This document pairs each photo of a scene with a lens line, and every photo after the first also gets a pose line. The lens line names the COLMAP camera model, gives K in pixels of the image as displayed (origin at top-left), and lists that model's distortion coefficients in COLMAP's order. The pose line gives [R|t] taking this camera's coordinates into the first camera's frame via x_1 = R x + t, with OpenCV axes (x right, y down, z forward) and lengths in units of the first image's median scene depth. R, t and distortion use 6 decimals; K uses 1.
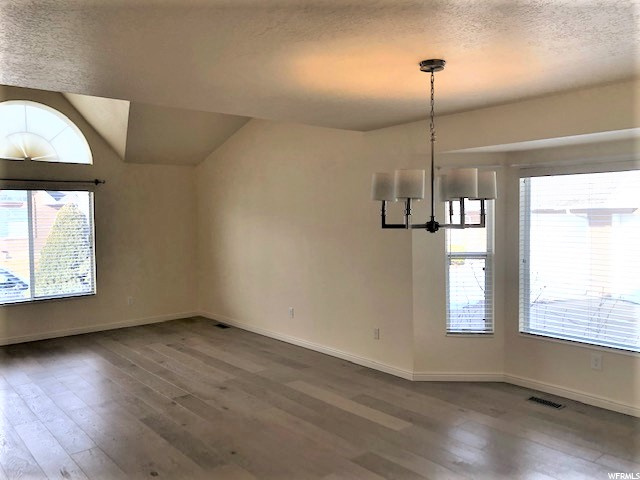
lens RADIAL K [[517.2, 0, 320.2], [0, 517.2, 224.5], [0, 0, 1]] dist [0.005493, 0.002125]
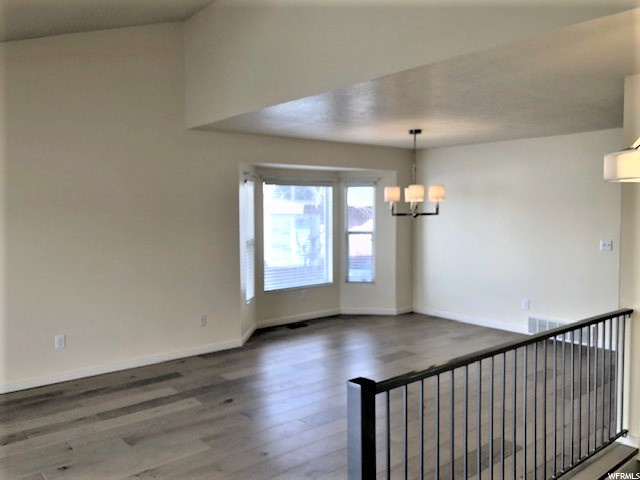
lens RADIAL K [[532.5, 0, 320.0], [0, 532.5, 240.0], [0, 0, 1]] dist [0.002090, -0.003617]
pose [[0.003320, -0.048585, 0.998814, -0.878611], [0.023685, 0.998543, 0.048493, -0.002496], [-0.999714, 0.023496, 0.004466, 0.669516]]
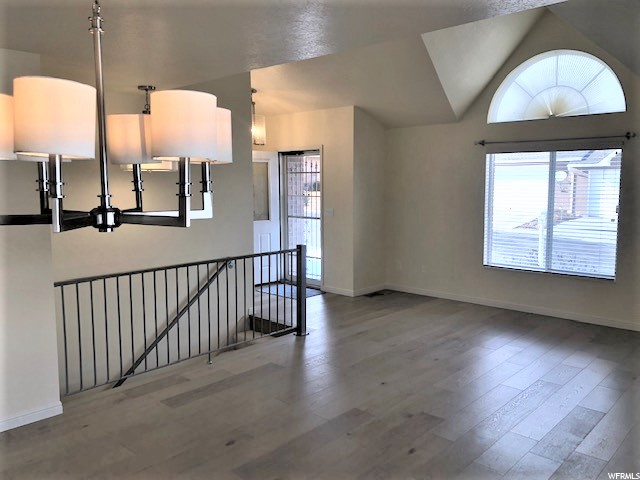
lens RADIAL K [[524.6, 0, 320.0], [0, 524.6, 240.0], [0, 0, 1]] dist [-0.001779, 0.004404]
pose [[0.113689, 0.119919, -0.986253, 0.352393], [-0.016099, 0.992781, 0.118857, -0.017614], [0.993386, 0.002365, 0.114799, 0.564331]]
